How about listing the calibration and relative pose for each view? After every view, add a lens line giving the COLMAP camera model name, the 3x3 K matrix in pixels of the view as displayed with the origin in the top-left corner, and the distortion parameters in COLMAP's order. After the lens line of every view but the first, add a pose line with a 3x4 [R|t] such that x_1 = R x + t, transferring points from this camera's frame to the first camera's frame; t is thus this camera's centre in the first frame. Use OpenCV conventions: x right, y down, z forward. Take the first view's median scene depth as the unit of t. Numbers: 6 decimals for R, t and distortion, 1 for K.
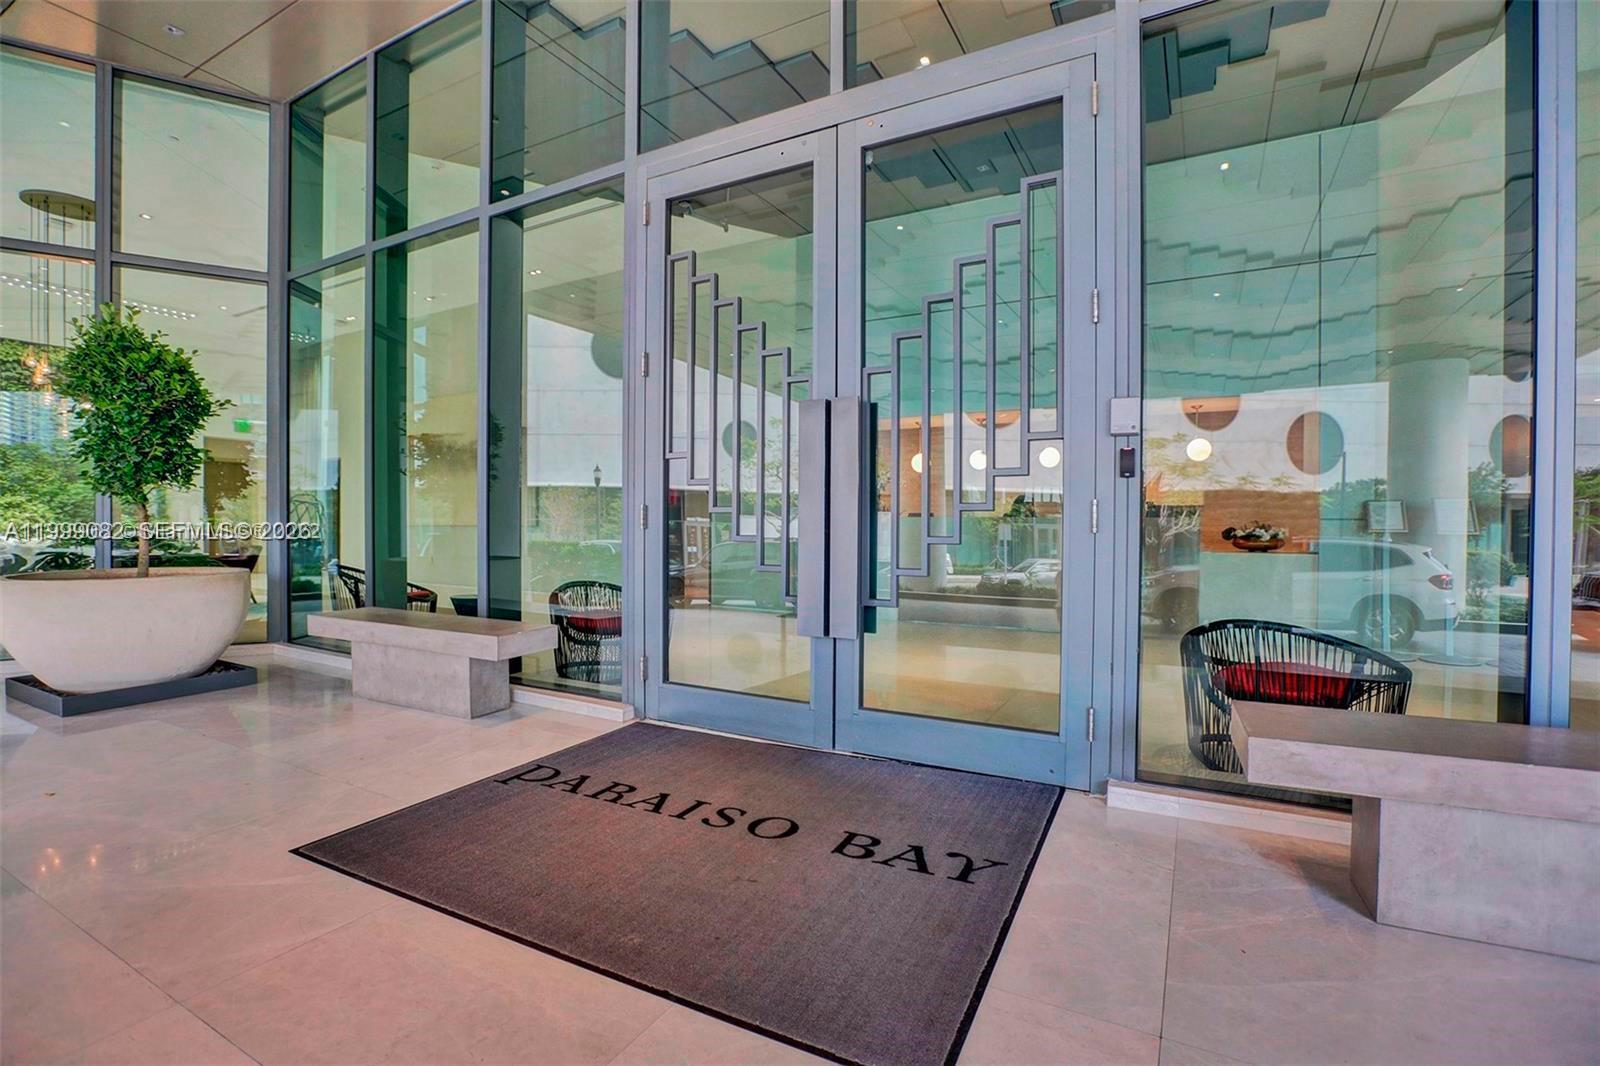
lens RADIAL K [[756.2, 0, 791.3], [0, 756.2, 527.8], [0, 0, 1]] dist [-0.057029, 0.021396]
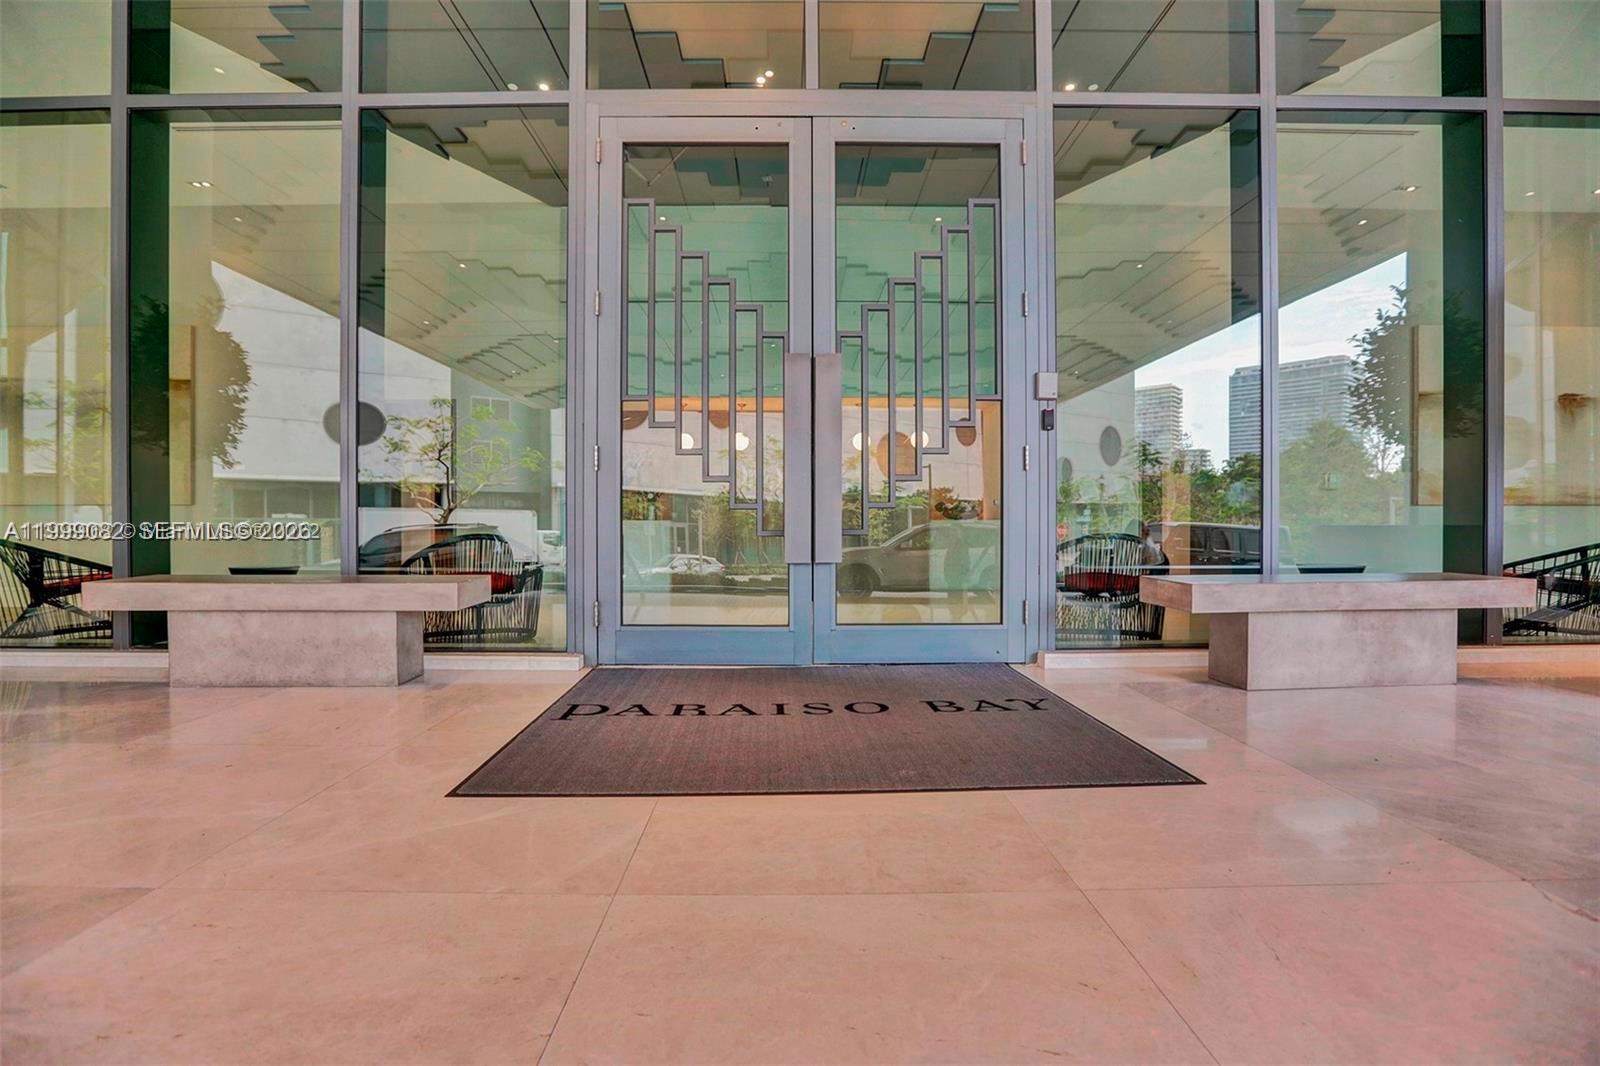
lens RADIAL K [[756.2, 0, 791.3], [0, 756.2, 527.8], [0, 0, 1]] dist [-0.057029, 0.021396]
pose [[0.861497, -0.003629, 0.507750, -0.436321], [0.009184, 0.999922, -0.008435, 0.079199], [-0.507680, 0.011930, 0.861463, 0.030742]]
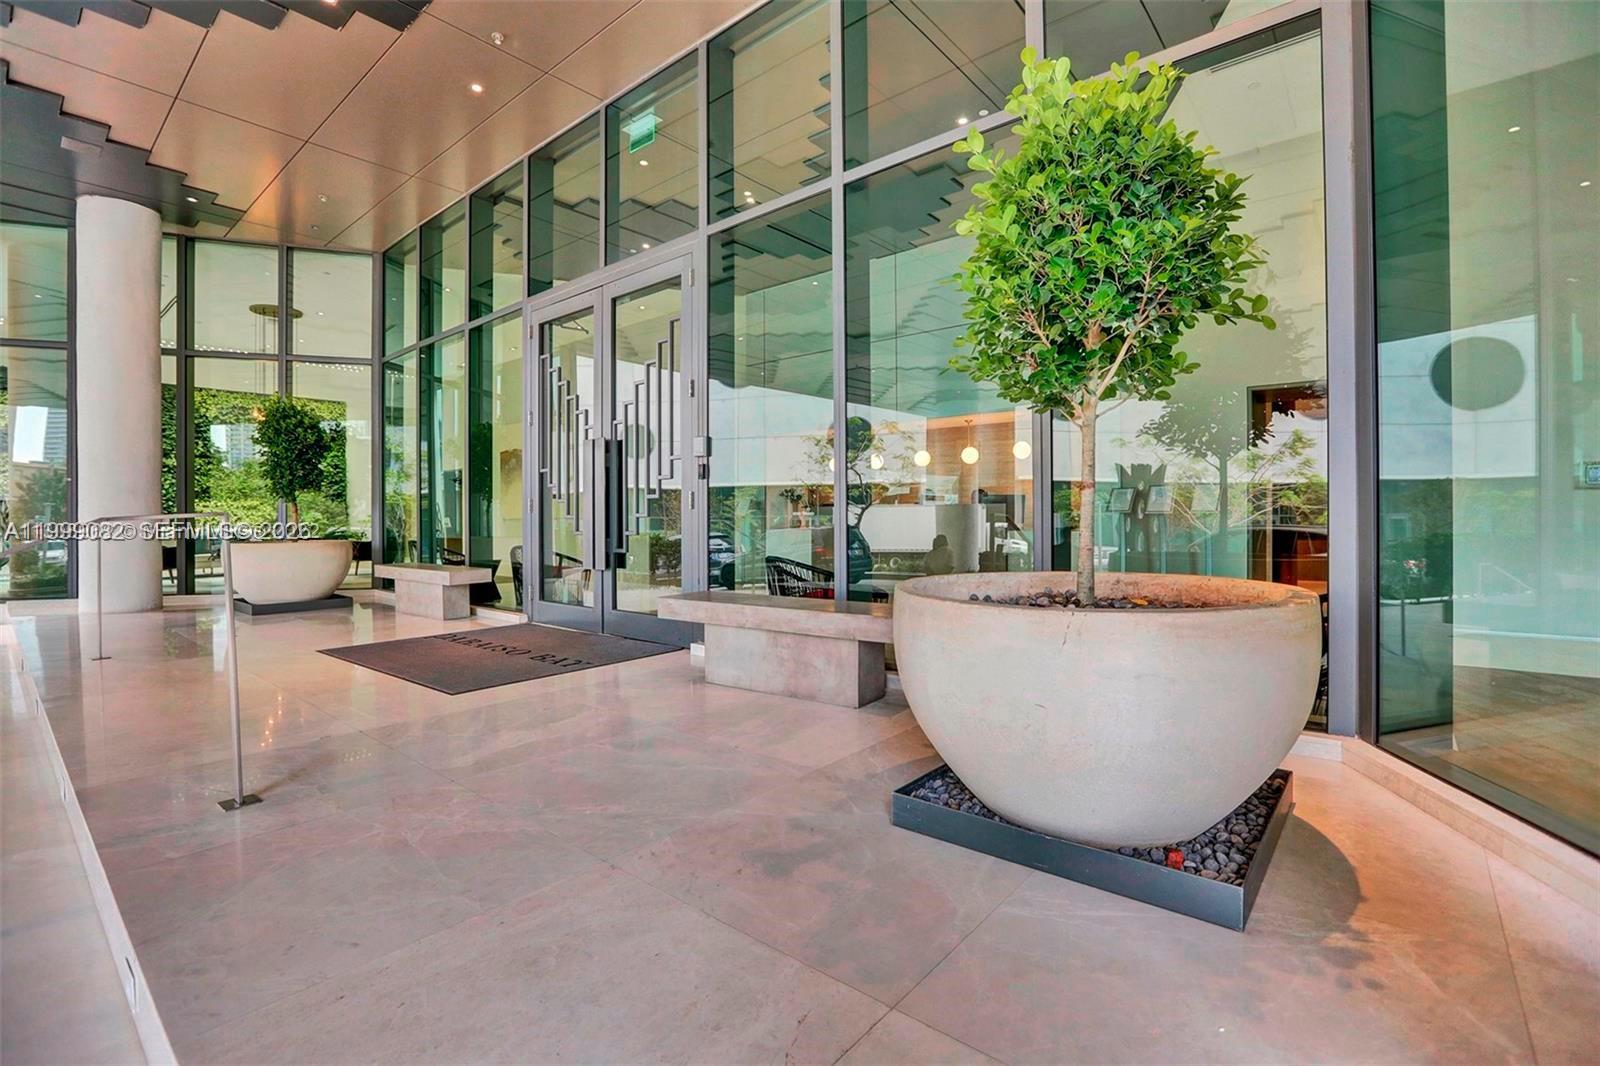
lens RADIAL K [[756.2, 0, 791.3], [0, 756.2, 527.8], [0, 0, 1]] dist [-0.057029, 0.021396]
pose [[0.978638, -0.003085, -0.205566, 0.697754], [0.002877, 0.999995, -0.001315, 0.036223], [0.205569, 0.000695, 0.978642, -0.537366]]
